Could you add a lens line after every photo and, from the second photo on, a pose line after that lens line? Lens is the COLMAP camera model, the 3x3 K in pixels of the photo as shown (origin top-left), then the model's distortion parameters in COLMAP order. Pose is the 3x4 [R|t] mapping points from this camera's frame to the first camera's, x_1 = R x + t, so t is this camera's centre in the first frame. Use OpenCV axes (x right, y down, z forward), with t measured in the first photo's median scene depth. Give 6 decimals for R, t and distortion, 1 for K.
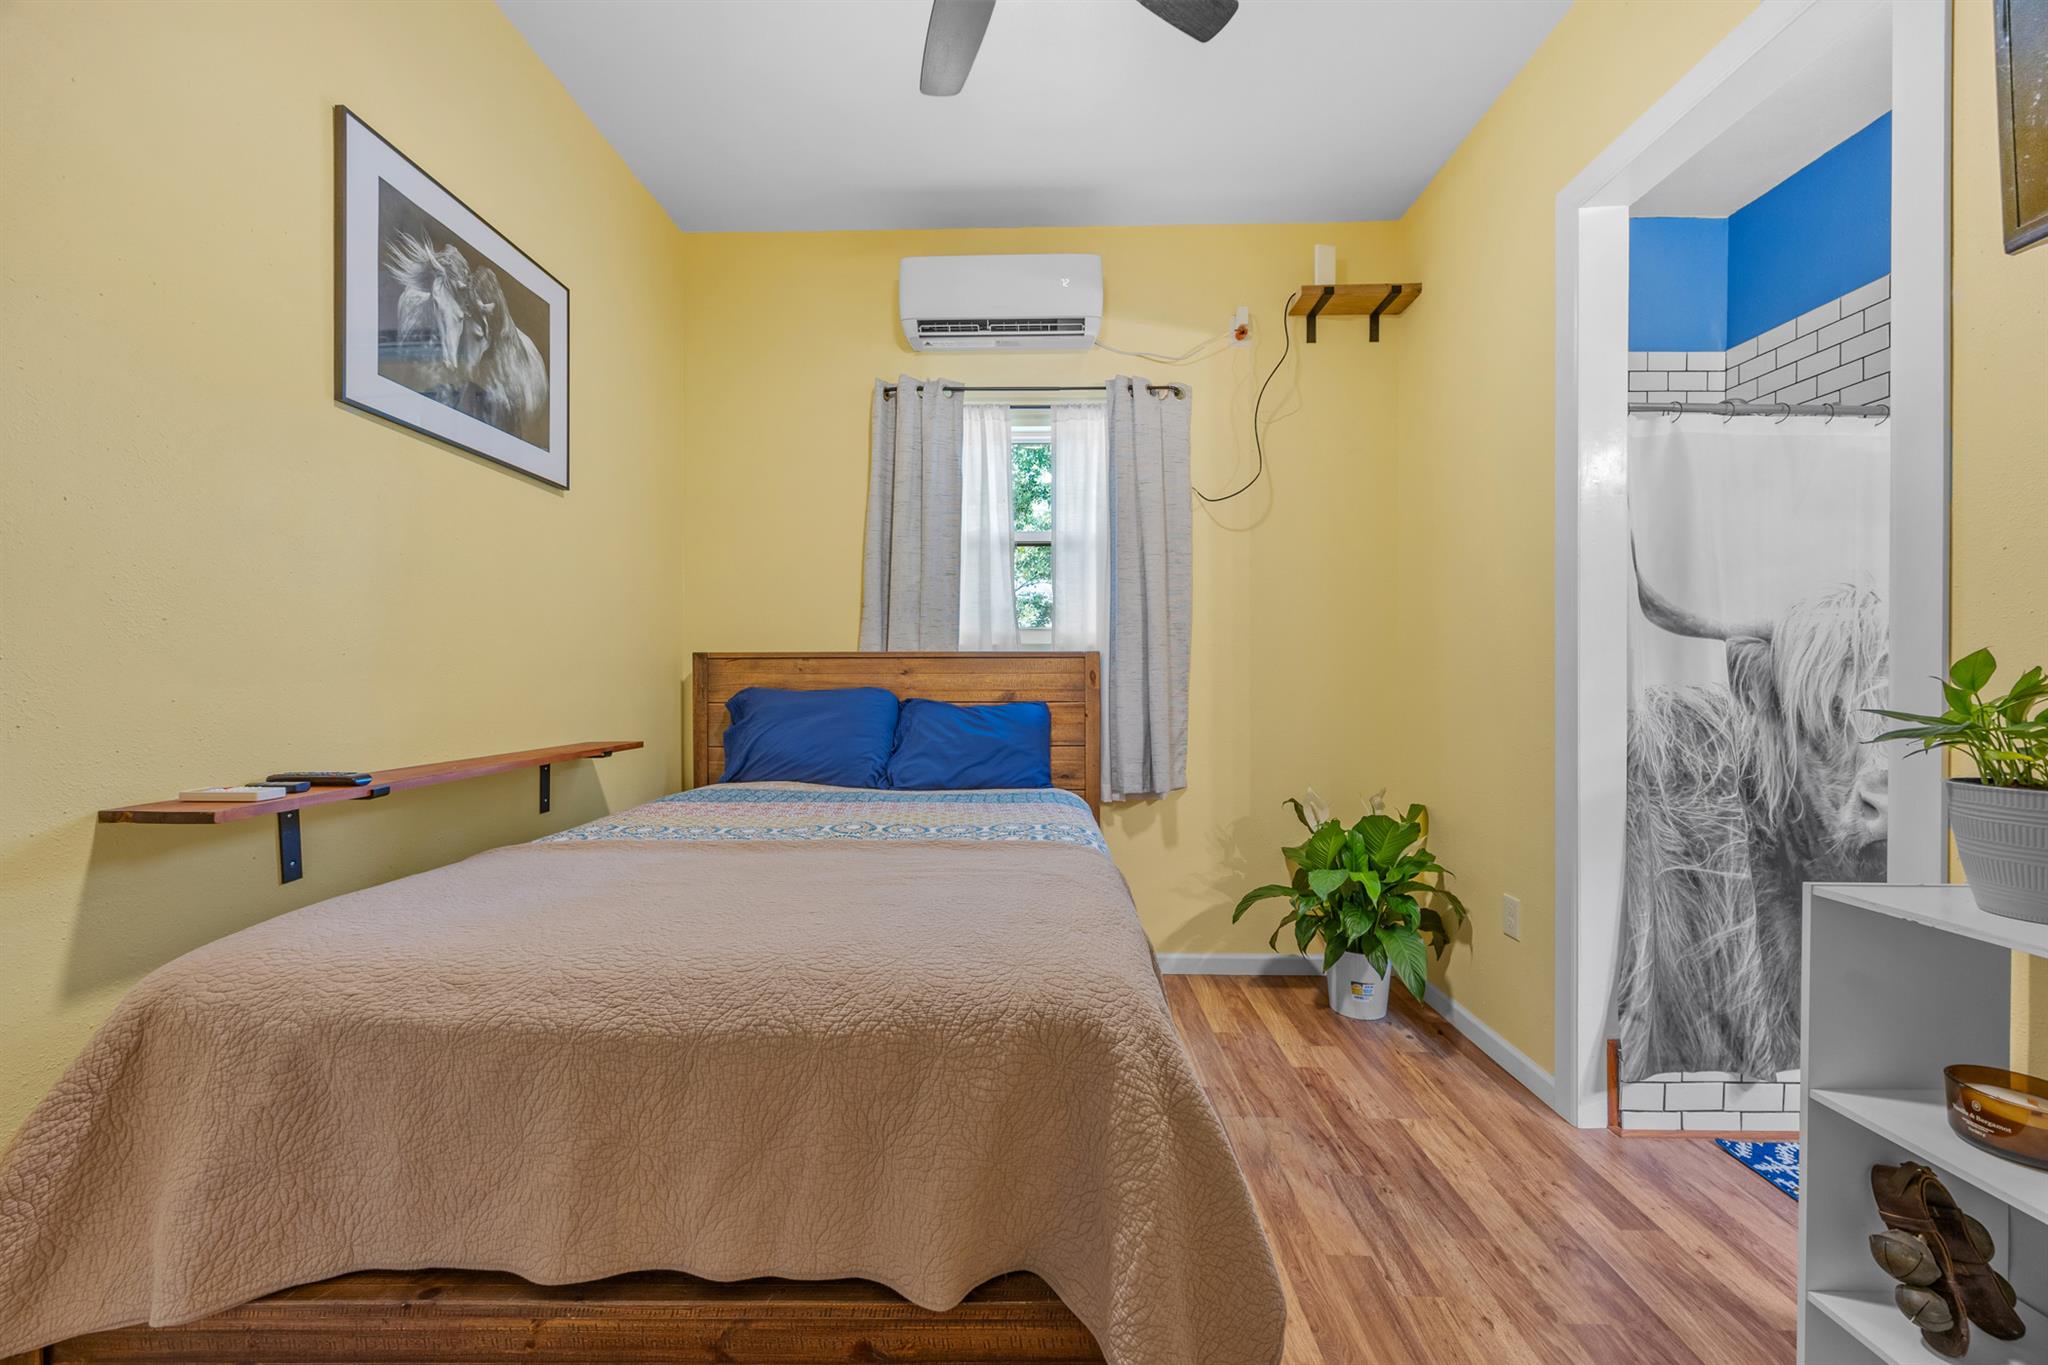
lens RADIAL K [[774.2, 0, 1024.0], [0, 774.2, 682.5], [0, 0, 1]] dist [0.000188, 0.000026]
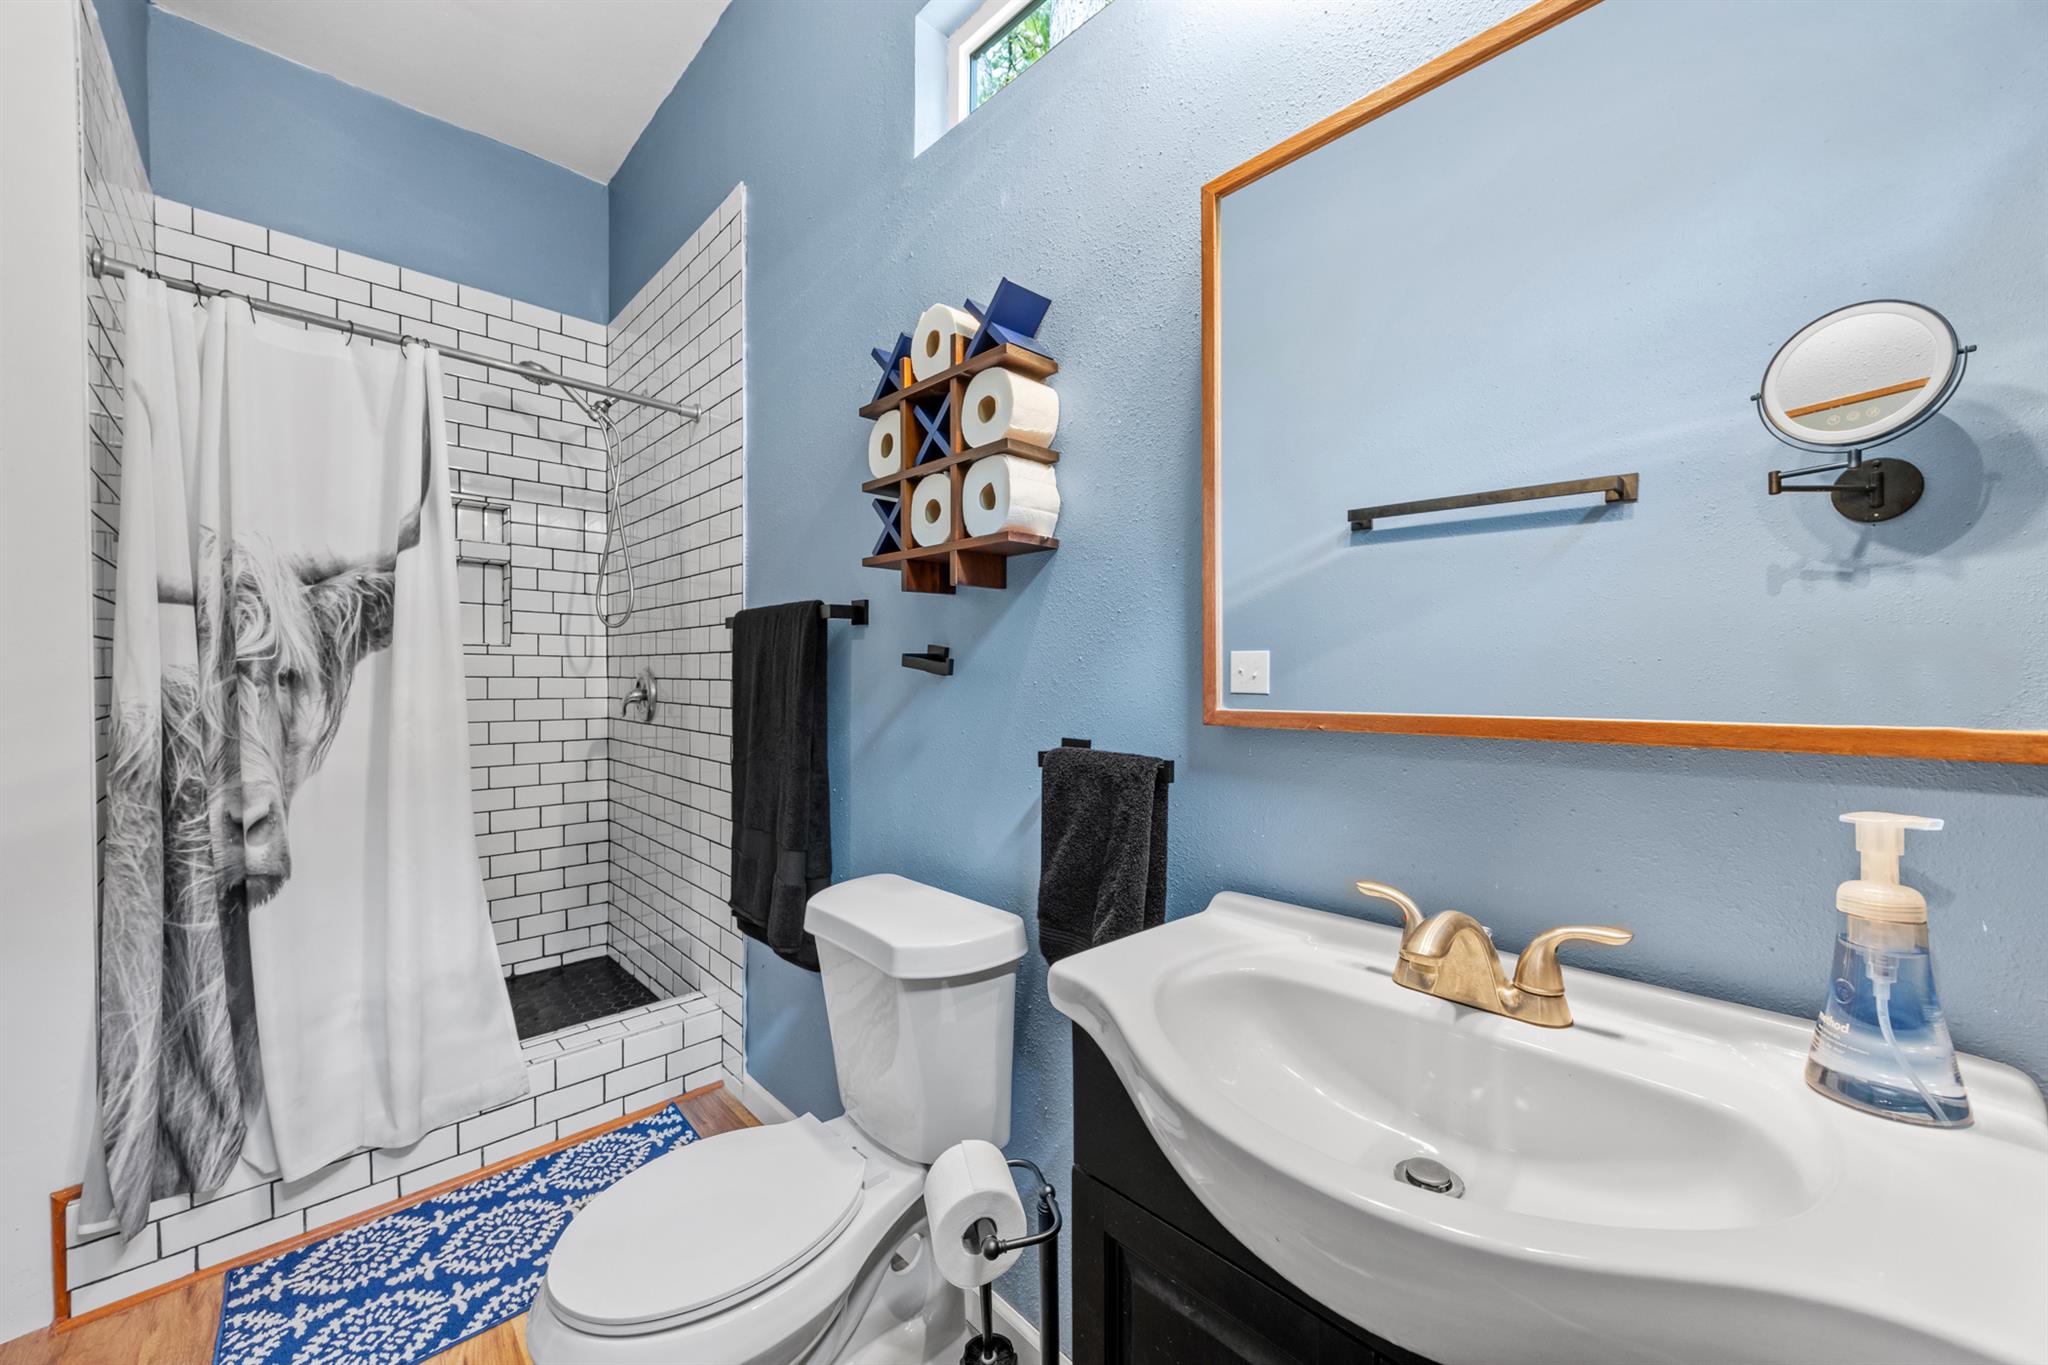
lens RADIAL K [[774.2, 0, 1024.0], [0, 774.2, 682.5], [0, 0, 1]] dist [0.000188, 0.000026]
pose [[0.710486, 0.001074, 0.703710, 0.890386], [-0.008804, 0.999934, 0.007363, 0.003312], [-0.703656, -0.011427, 0.710449, -0.074339]]
